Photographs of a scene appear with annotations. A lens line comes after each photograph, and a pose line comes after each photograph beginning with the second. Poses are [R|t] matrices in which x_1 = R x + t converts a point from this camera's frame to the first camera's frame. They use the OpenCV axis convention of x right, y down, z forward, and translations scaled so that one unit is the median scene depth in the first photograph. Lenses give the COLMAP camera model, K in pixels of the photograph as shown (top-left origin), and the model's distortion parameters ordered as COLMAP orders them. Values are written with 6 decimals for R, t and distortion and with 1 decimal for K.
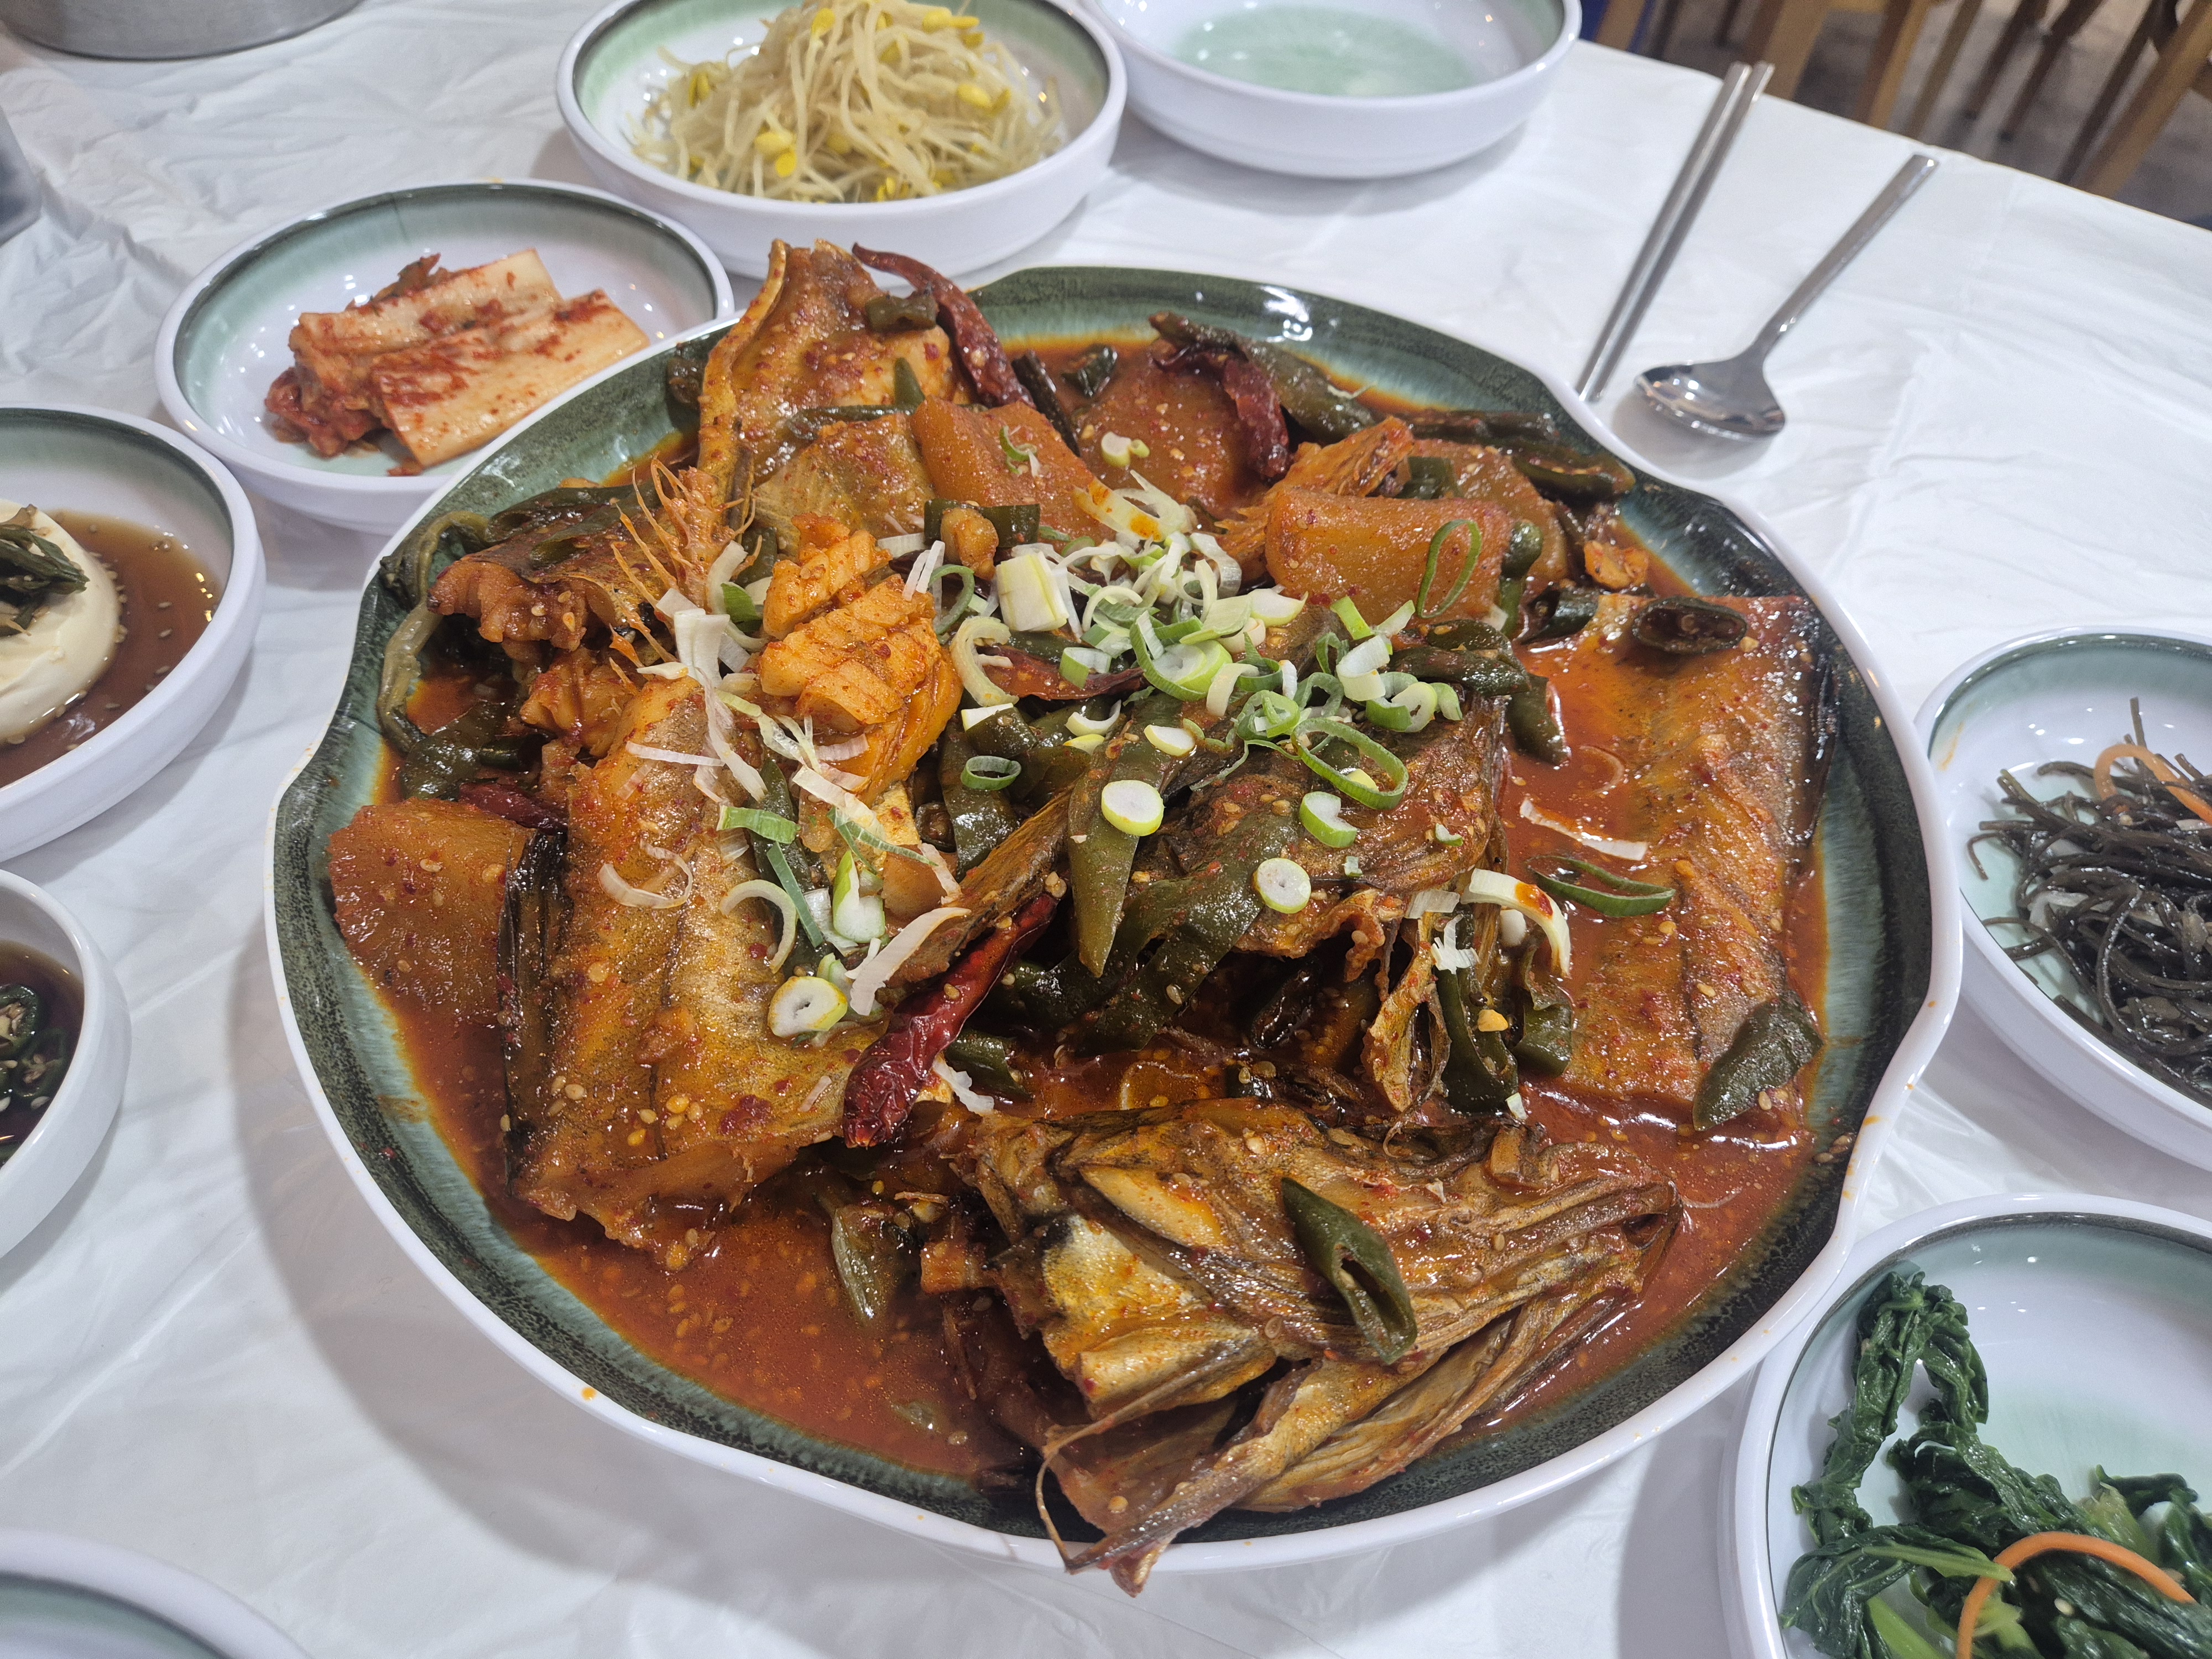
lens RADIAL K [[1485.0, 0, 1111.9], [0, 1485.0, 827.1], [0, 0, 1]] dist [-0.019764, -0.024702]
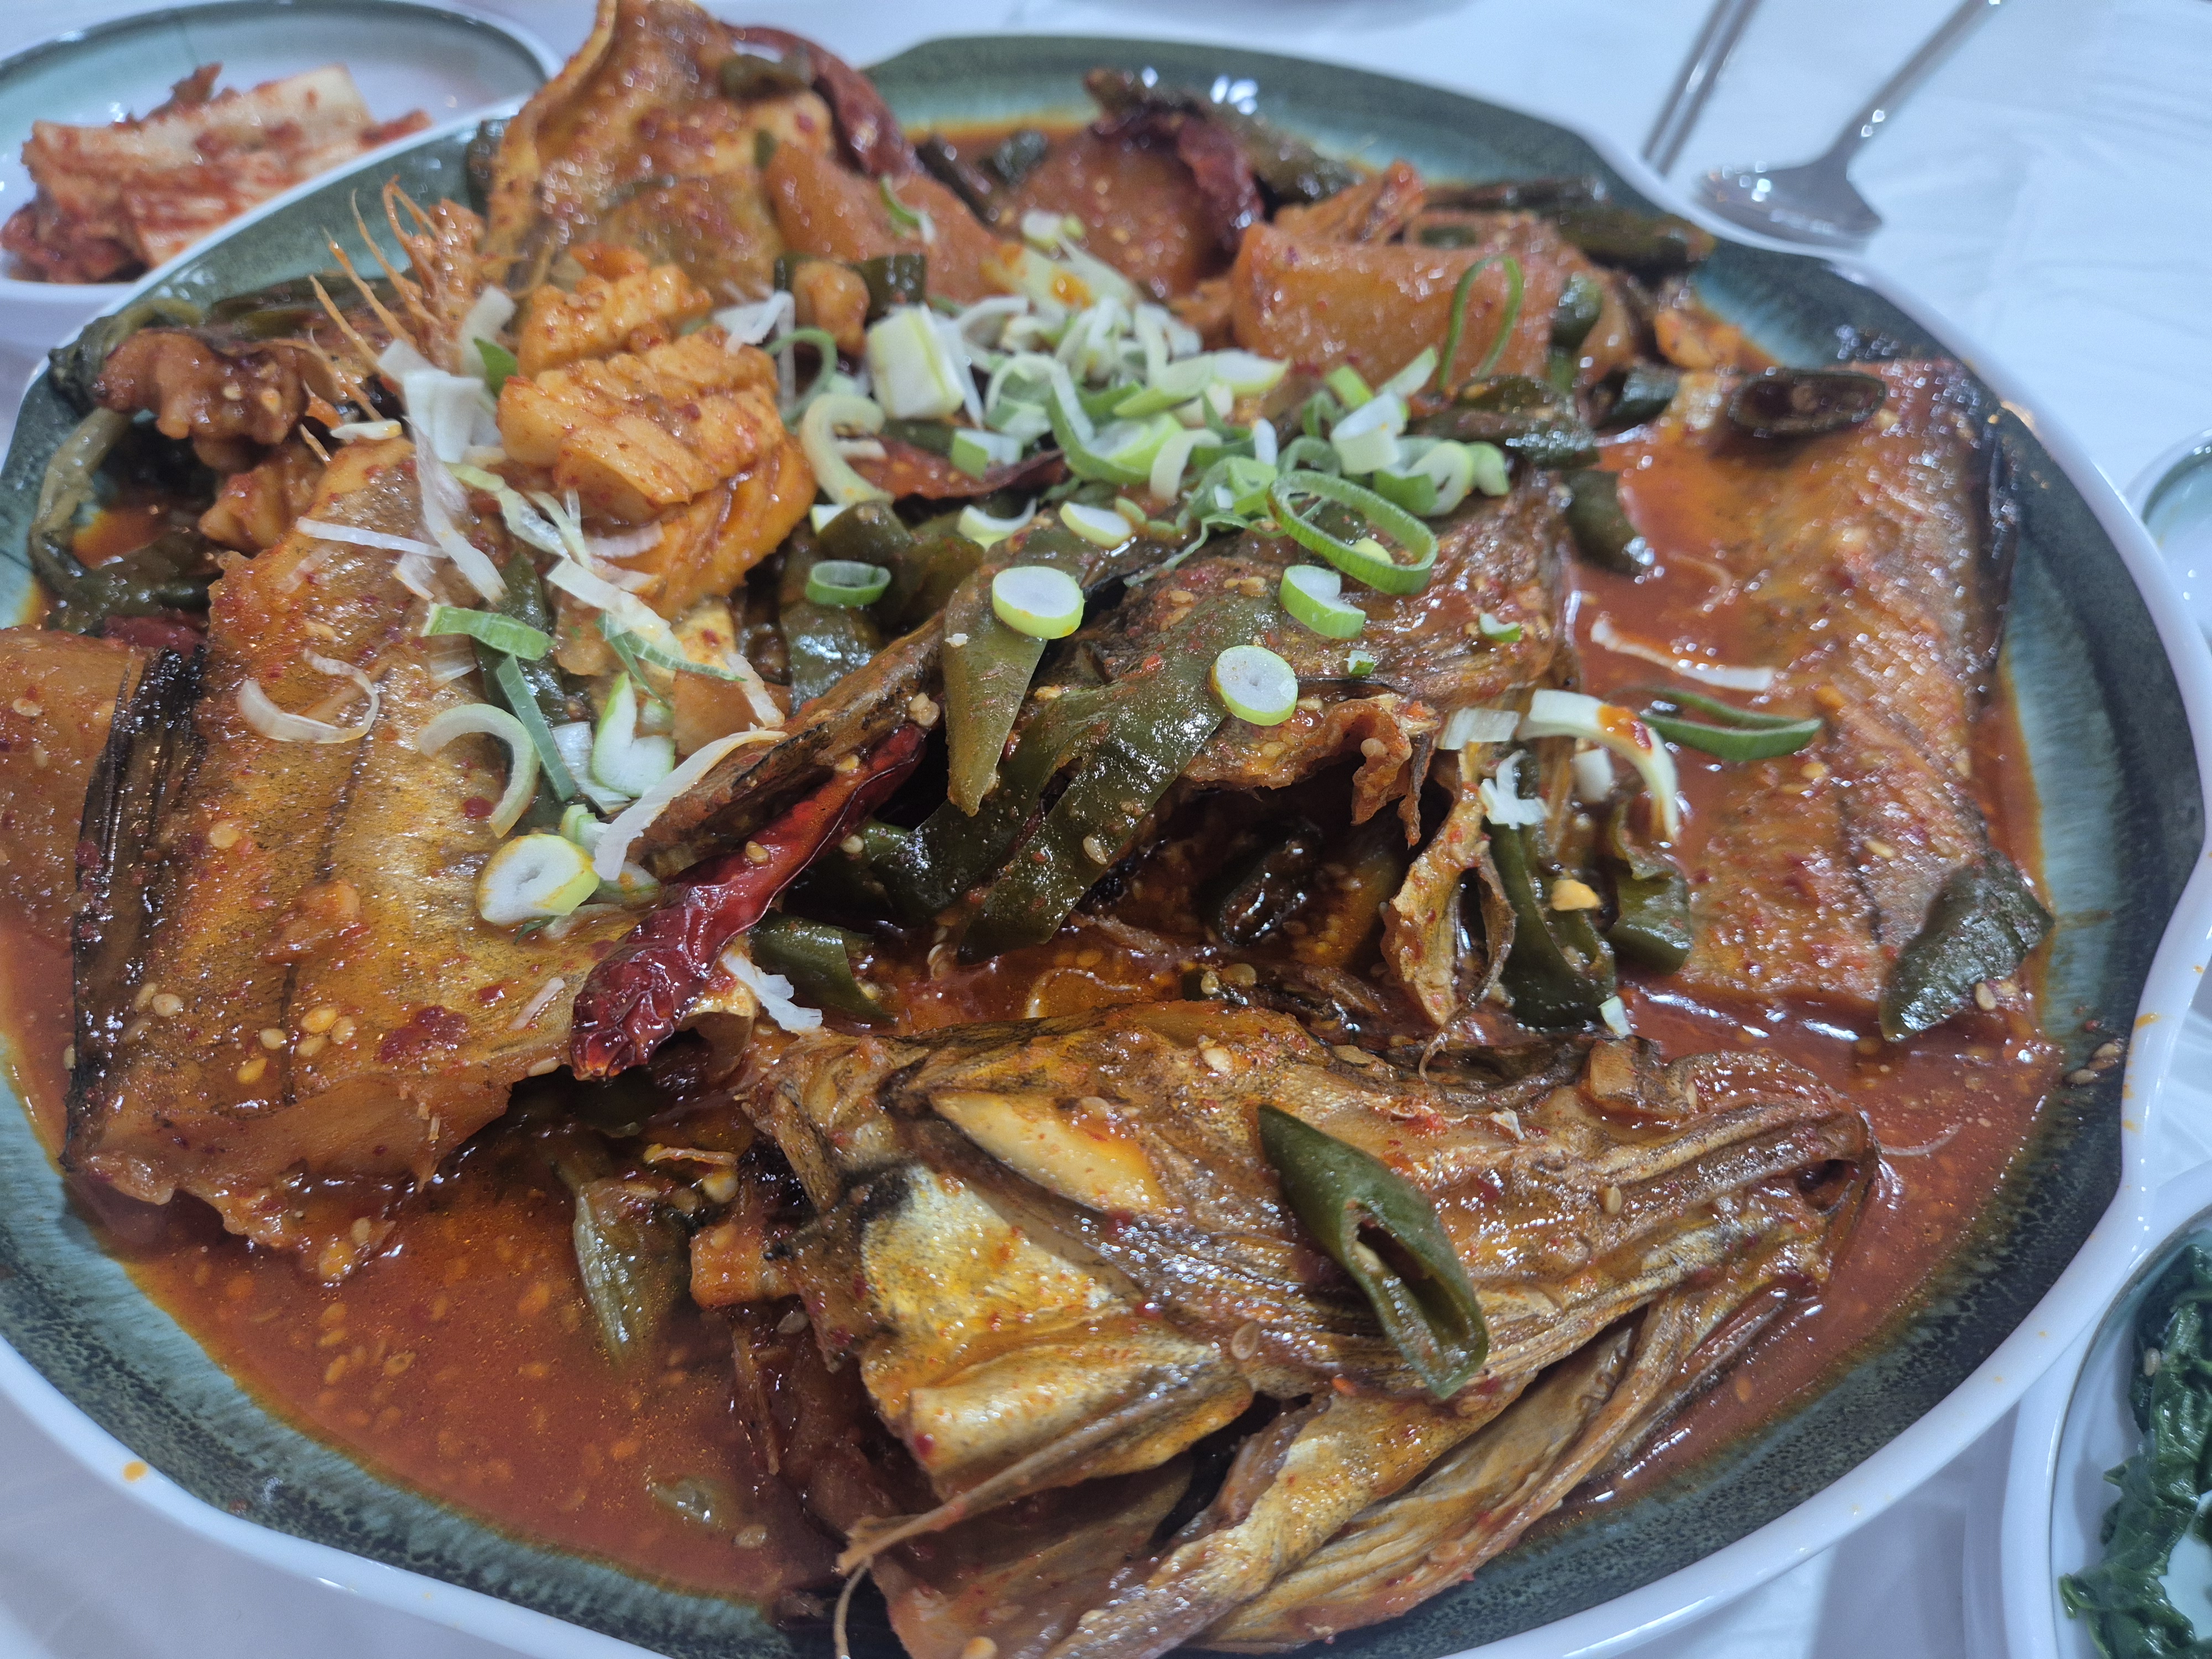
lens RADIAL K [[1485.0, 0, 1112.5], [0, 1485.0, 853.5], [0, 0, 1]] dist [-0.019764, -0.024702]
pose [[0.999572, -0.026953, -0.011370, 0.054536], [0.026649, 0.999305, -0.026052, 0.125671], [0.012064, 0.025738, 0.999596, 0.322400]]
